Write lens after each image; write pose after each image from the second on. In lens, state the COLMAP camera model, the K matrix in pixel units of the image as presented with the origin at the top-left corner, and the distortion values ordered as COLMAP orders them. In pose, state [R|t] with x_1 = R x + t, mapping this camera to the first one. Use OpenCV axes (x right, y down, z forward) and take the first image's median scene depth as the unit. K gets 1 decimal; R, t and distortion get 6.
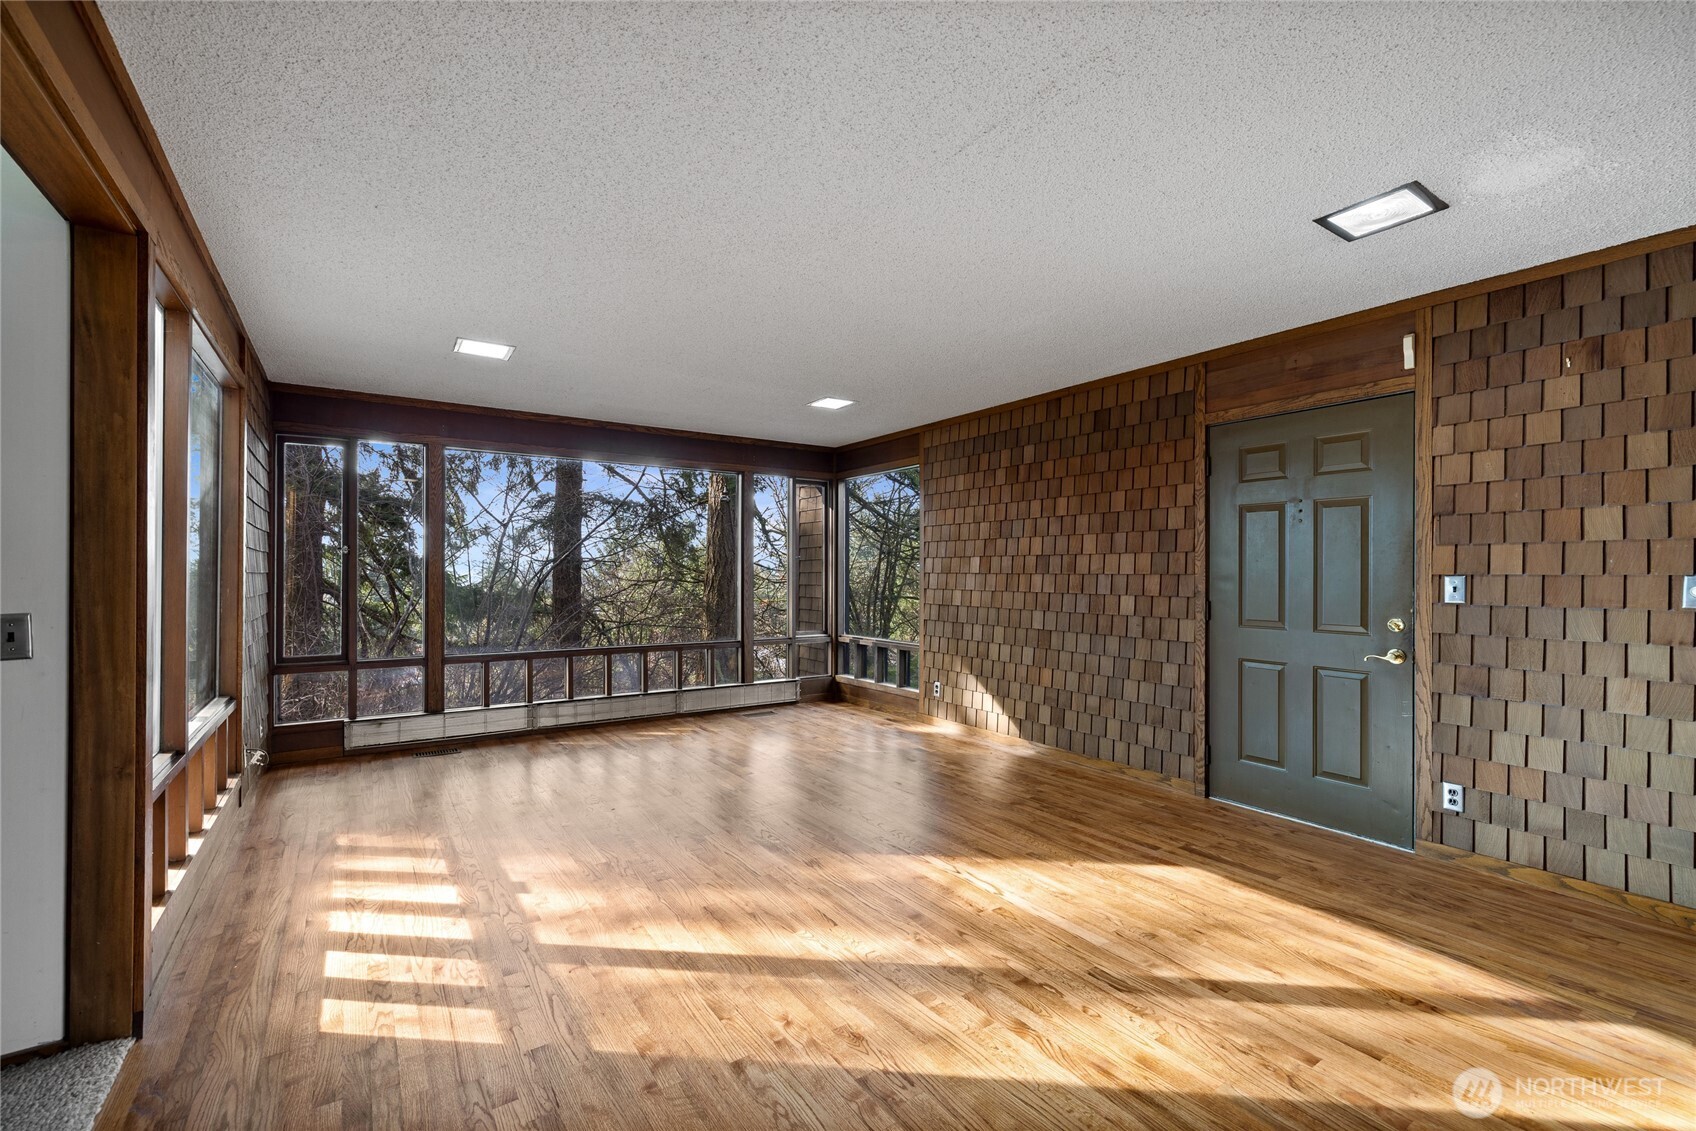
lens RADIAL K [[714.4, 0, 818.8], [0, 714.4, 570.6], [0, 0, 1]] dist [-0.002020, -0.000108]
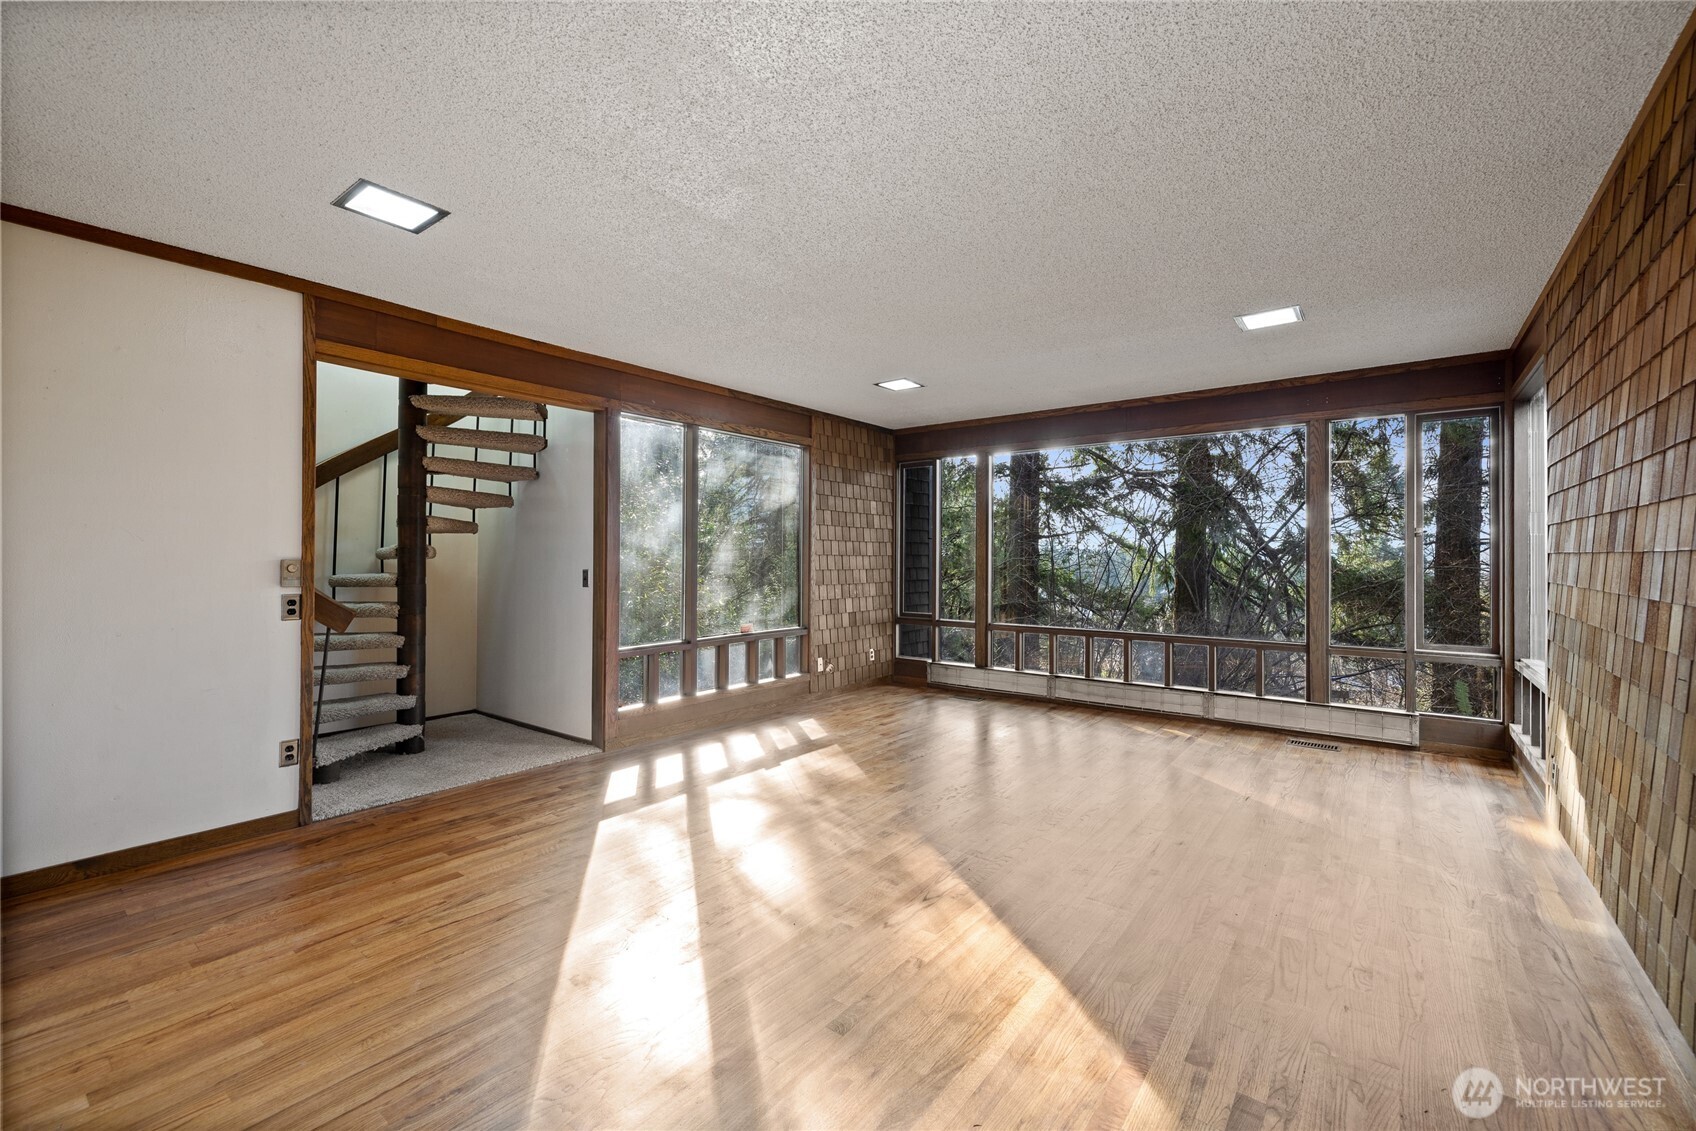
lens RADIAL K [[710.7, 0, 833.8], [0, 710.7, 557.9], [0, 0, 1]] dist [-0.002388, 0.000240]
pose [[0.320176, 0.001556, -0.947357, 0.529038], [0.003316, 0.999991, 0.002763, 0.002673], [0.947352, -0.004026, 0.320168, 0.337266]]
